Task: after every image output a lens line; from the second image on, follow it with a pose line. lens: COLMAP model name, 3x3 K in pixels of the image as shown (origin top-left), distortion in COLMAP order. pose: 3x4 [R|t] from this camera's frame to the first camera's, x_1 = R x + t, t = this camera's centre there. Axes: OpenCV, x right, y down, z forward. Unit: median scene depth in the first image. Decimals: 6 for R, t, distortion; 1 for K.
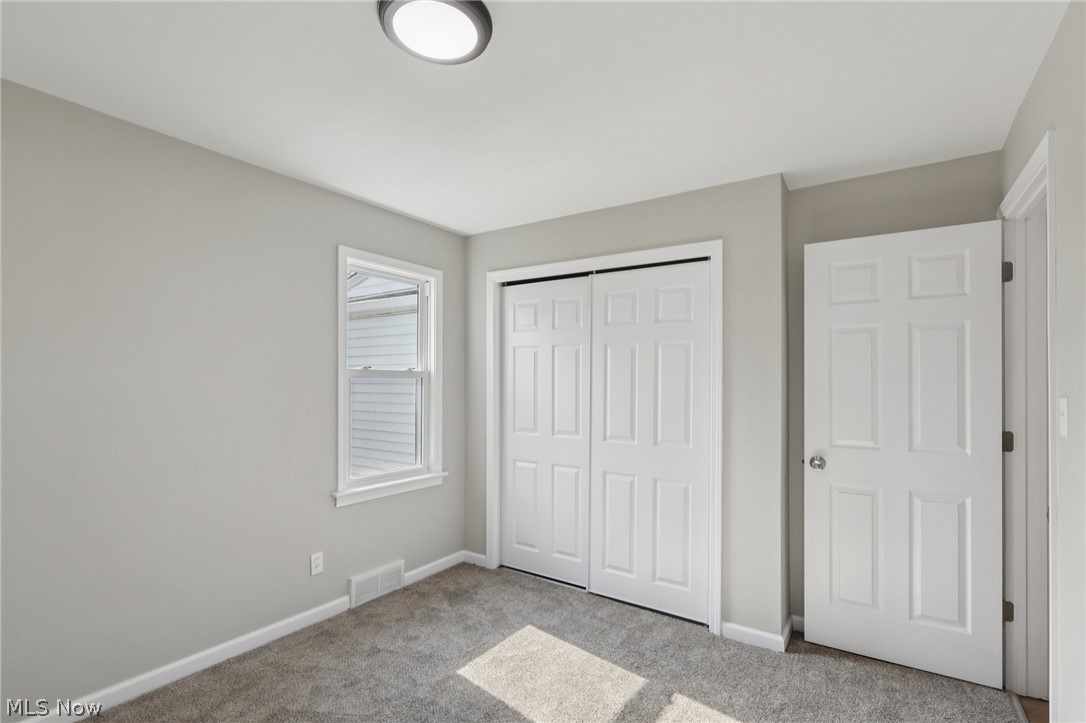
lens RADIAL K [[506.6, 0, 536.6], [0, 506.6, 377.9], [0, 0, 1]] dist [0.002113, -0.000429]
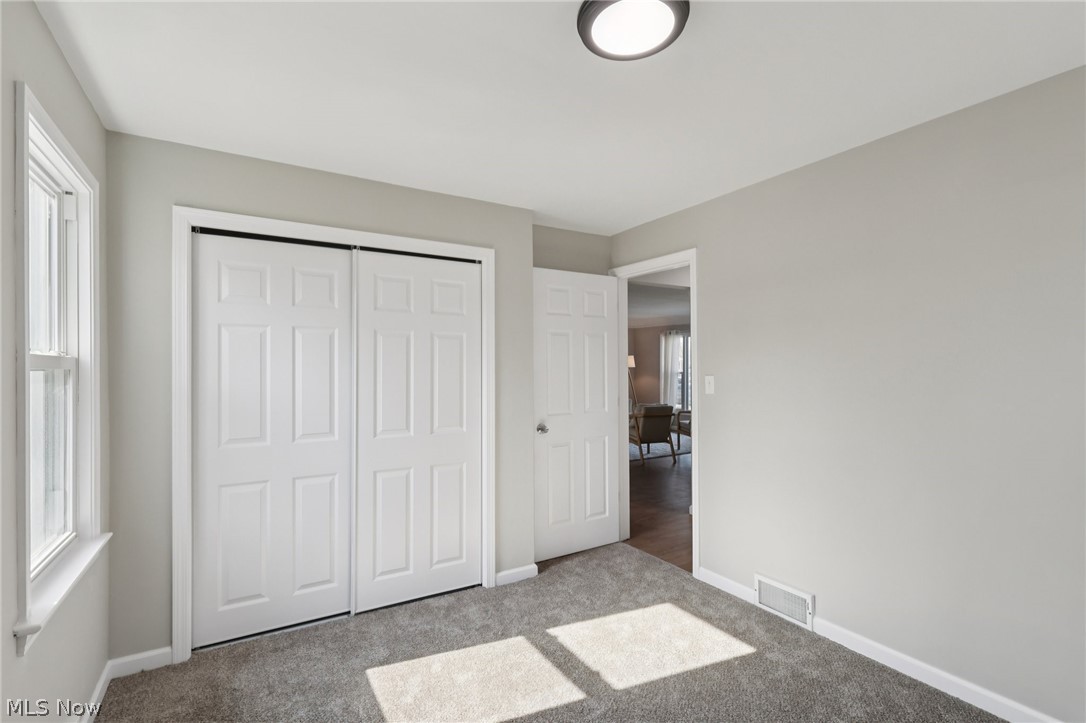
lens RADIAL K [[506.6, 0, 542.4], [0, 506.6, 363.8], [0, 0, 1]] dist [0.002113, -0.000429]
pose [[0.417586, -0.000415, 0.908637, -0.602169], [0.003238, 0.999994, -0.001032, -0.005245], [-0.908632, 0.003373, 0.417585, 0.373786]]
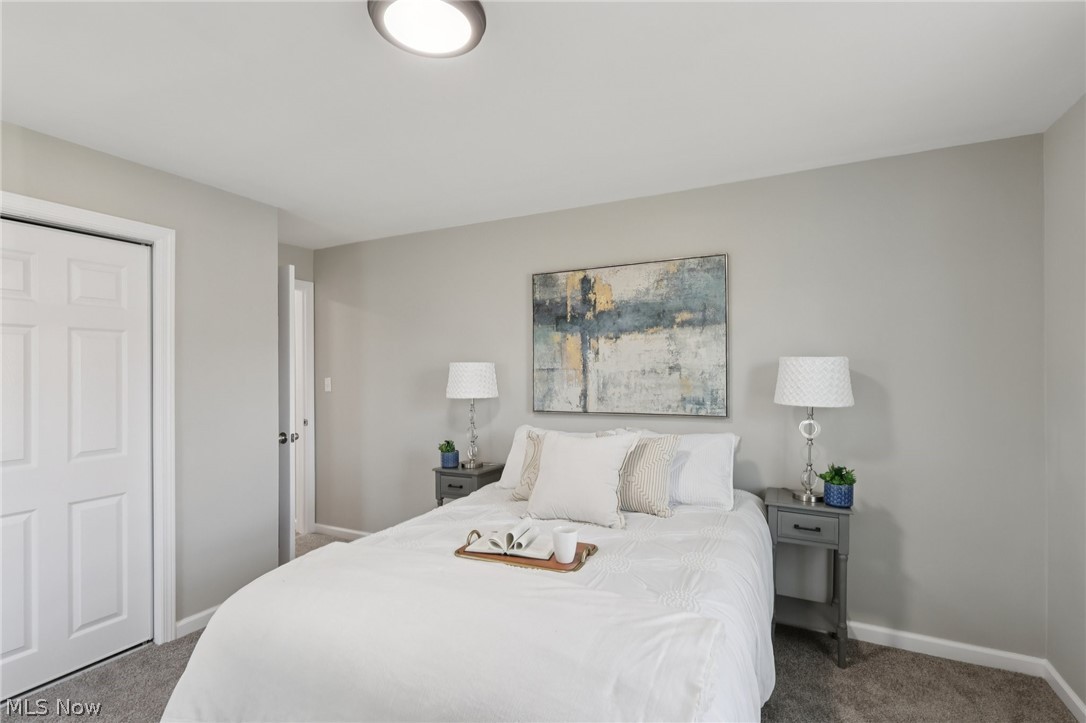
lens RADIAL K [[506.6, 0, 541.1], [0, 506.6, 369.1], [0, 0, 1]] dist [0.002113, -0.000429]
pose [[-0.151490, -0.000773, 0.988458, -0.655707], [0.005273, 0.999985, 0.001590, -0.005936], [-0.988445, 0.005453, -0.151484, 0.411777]]
